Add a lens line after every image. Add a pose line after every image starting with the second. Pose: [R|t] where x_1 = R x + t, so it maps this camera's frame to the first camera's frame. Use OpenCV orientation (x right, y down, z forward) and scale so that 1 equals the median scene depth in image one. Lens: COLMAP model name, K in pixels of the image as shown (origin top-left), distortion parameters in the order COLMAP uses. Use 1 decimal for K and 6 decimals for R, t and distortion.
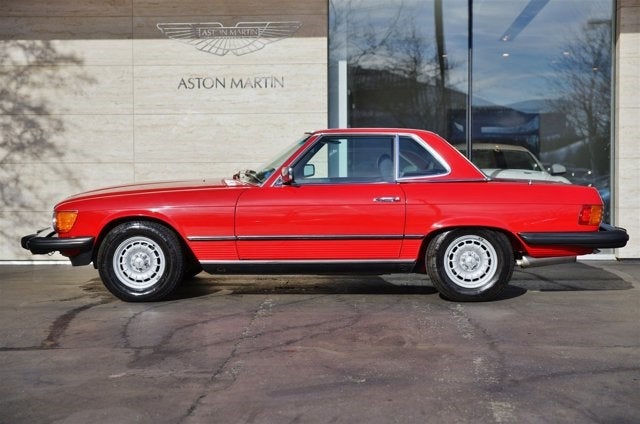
lens RADIAL K [[1534.3, 0, 320.0], [0, 1534.3, 212.0], [0, 0, 1]] dist [0.018707, 0.192481]
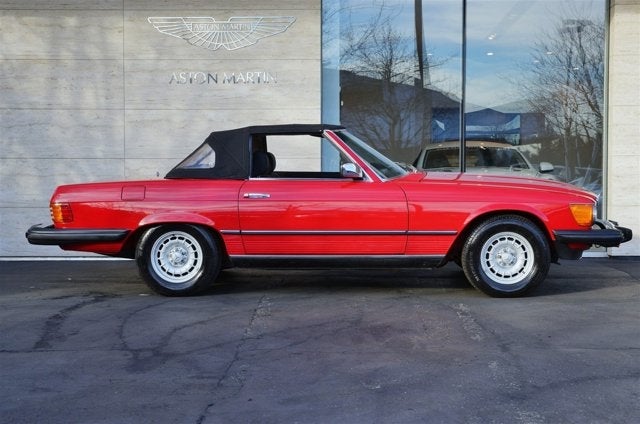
lens RADIAL K [[1400.5, 0, 320.0], [0, 1400.5, 212.0], [0, 0, 1]] dist [0.032616, 0.049238]
pose [[0.999350, 0.003709, 0.035851, -0.027681], [-0.003822, 0.999988, 0.003097, -0.000781], [-0.035839, -0.003232, 0.999352, 0.093898]]
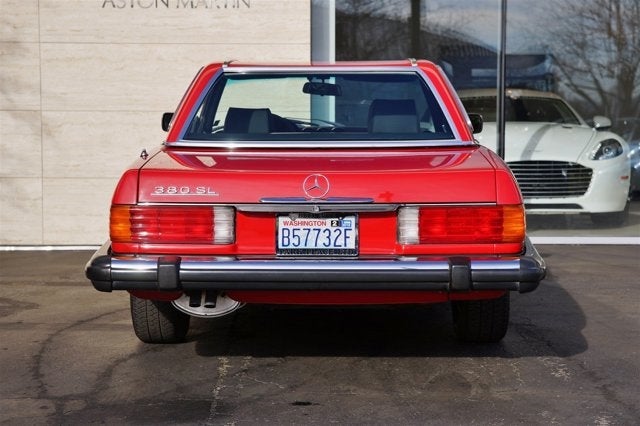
lens RADIAL K [[1493.3, 0, 320.0], [0, 1493.3, 213.0], [0, 0, 1]] dist [0.085145, 0.561484]
pose [[0.996687, 0.001202, 0.081323, -0.048066], [-0.003944, 0.999429, 0.033563, -0.008125], [-0.081236, -0.033772, 0.996123, 0.288551]]
